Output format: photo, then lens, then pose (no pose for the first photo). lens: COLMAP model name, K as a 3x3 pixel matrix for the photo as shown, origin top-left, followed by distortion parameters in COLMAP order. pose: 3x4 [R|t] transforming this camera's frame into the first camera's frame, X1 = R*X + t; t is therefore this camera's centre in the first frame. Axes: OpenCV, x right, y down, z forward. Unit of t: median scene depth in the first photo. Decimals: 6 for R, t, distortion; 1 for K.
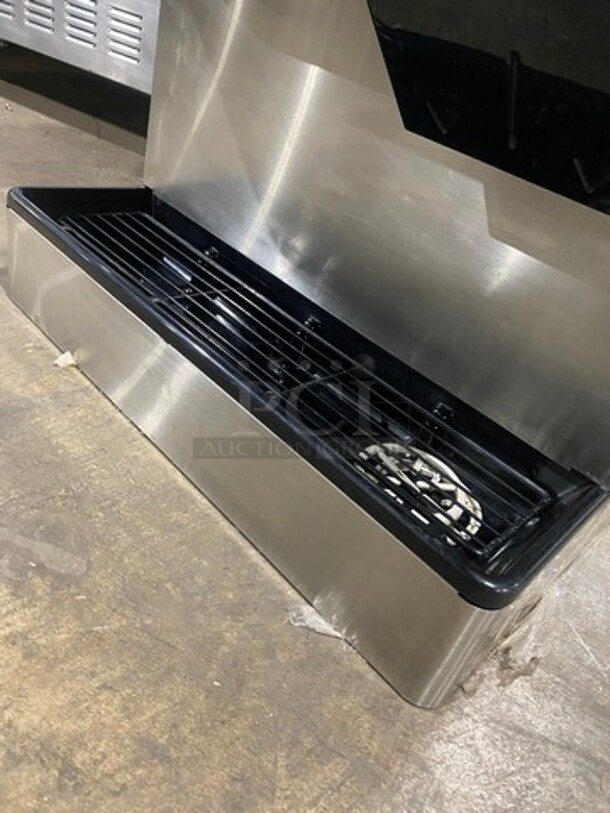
lens RADIAL K [[615.5, 0, 307.8], [0, 615.5, 403.3], [0, 0, 1]] dist [0.009050, -0.000952]
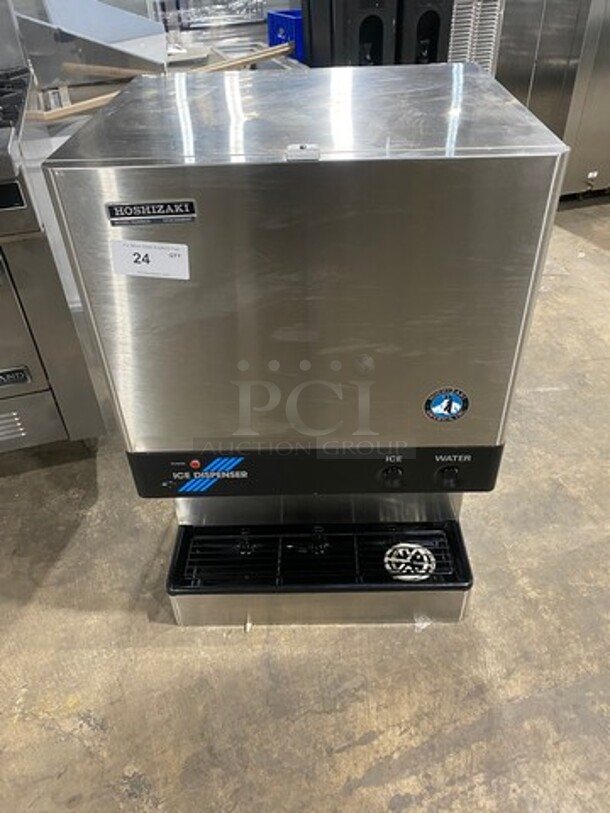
lens RADIAL K [[615.5, 0, 307.8], [0, 615.5, 403.3], [0, 0, 1]] dist [0.009050, -0.000952]
pose [[0.680746, -0.626844, 0.379014, -0.825681], [0.564645, 0.778651, 0.273639, -1.609193], [-0.466649, 0.027730, 0.884008, -1.377051]]
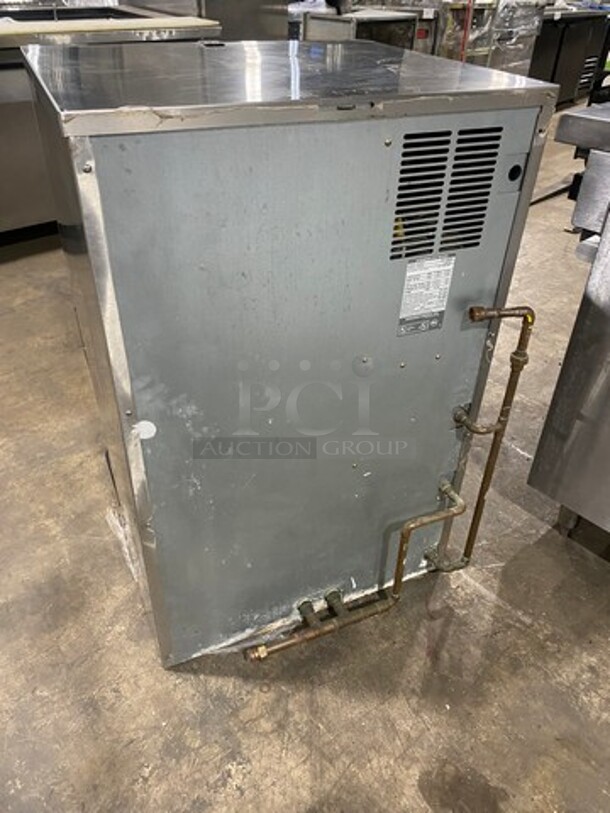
lens RADIAL K [[627.6, 0, 284.3], [0, 627.6, 407.0], [0, 0, 1]] dist [0.010849, -0.001699]
pose [[-0.356682, 0.321996, -0.876981, 2.876071], [-0.621888, 0.618683, 0.480090, -2.167179], [0.697160, 0.716624, -0.020428, 1.406295]]
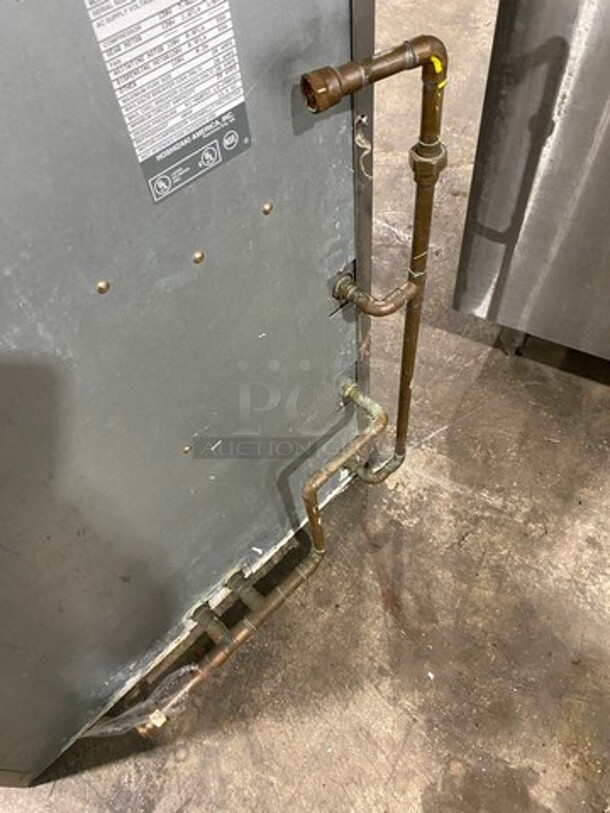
lens RADIAL K [[615.5, 0, 307.8], [0, 615.5, 403.3], [0, 0, 1]] dist [0.009050, -0.000952]
pose [[-0.031390, 0.687100, -0.725885, 1.518786], [-0.517268, 0.610256, 0.600018, -1.974498], [0.855248, 0.394311, 0.336259, 1.463886]]
